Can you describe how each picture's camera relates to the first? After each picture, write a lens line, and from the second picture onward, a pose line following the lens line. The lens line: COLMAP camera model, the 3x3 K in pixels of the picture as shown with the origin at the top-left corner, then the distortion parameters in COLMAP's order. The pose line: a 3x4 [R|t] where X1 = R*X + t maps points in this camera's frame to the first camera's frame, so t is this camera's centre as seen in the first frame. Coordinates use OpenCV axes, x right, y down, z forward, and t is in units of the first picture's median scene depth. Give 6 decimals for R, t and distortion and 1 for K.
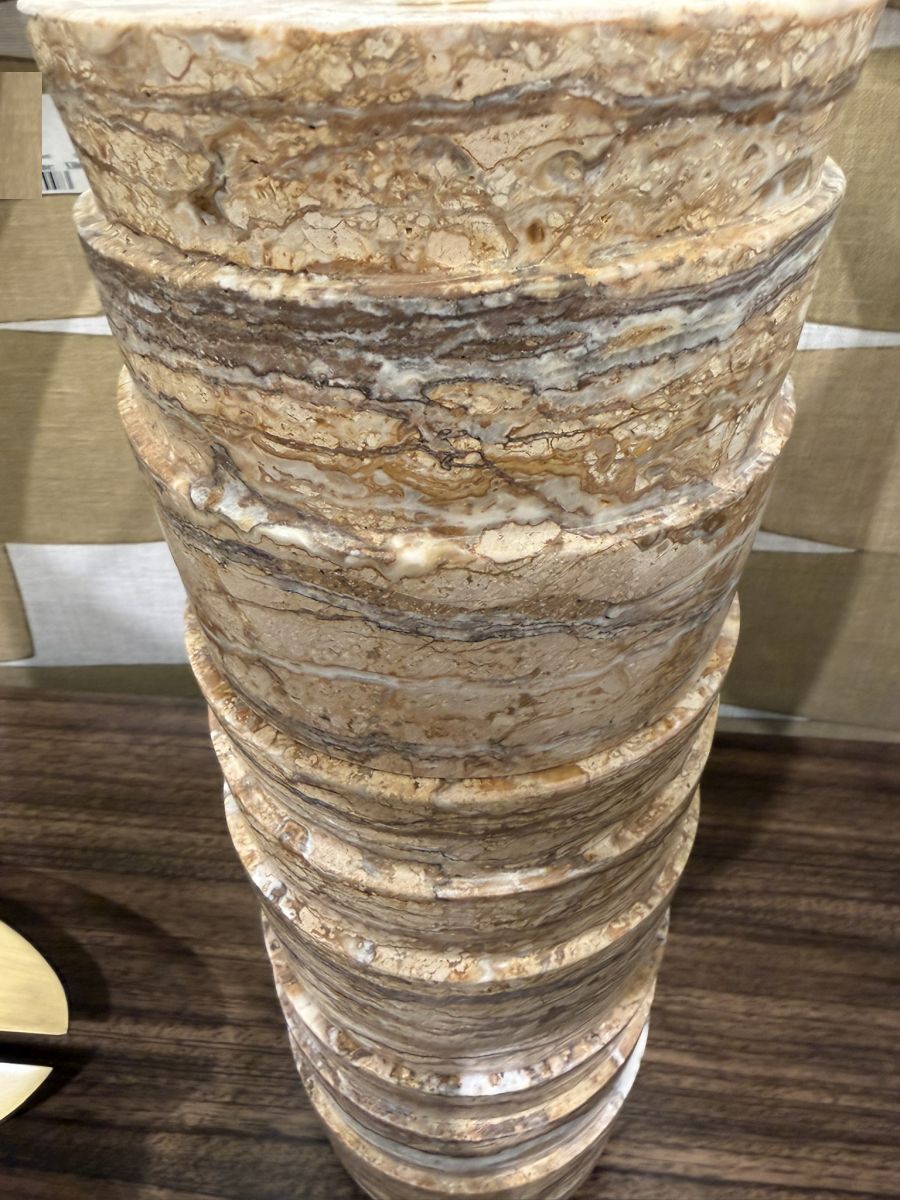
lens RADIAL K [[863.5, 0, 450.6], [0, 863.5, 479.0], [0, 0, 1]] dist [0.011899, -0.000137]
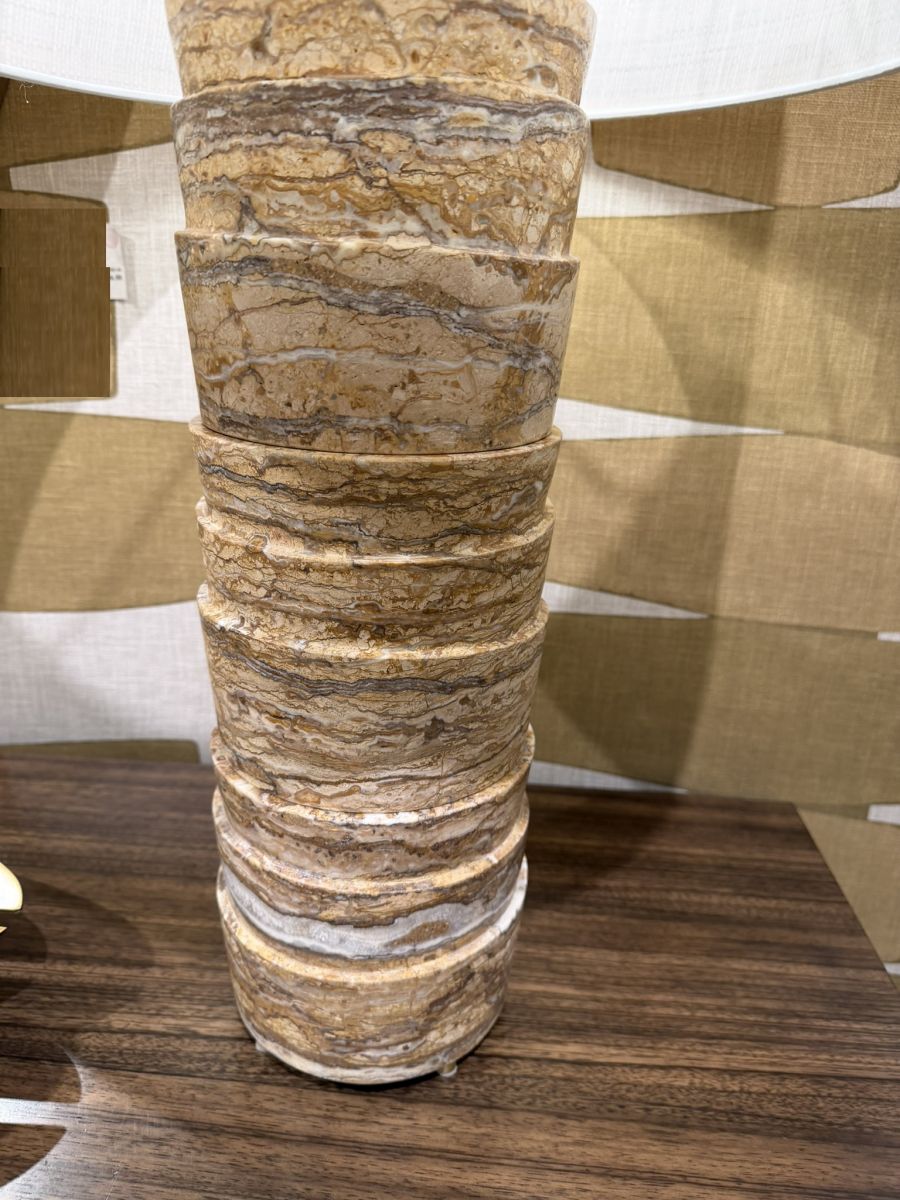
lens RADIAL K [[885.2, 0, 450.0], [0, 885.2, 600.0], [0, 0, 1]] dist [0.054552, -0.107211]
pose [[0.997510, 0.037487, 0.059739, 0.080035], [-0.020801, 0.965738, -0.258686, 1.223196], [-0.067390, 0.256799, 0.964112, -0.607949]]
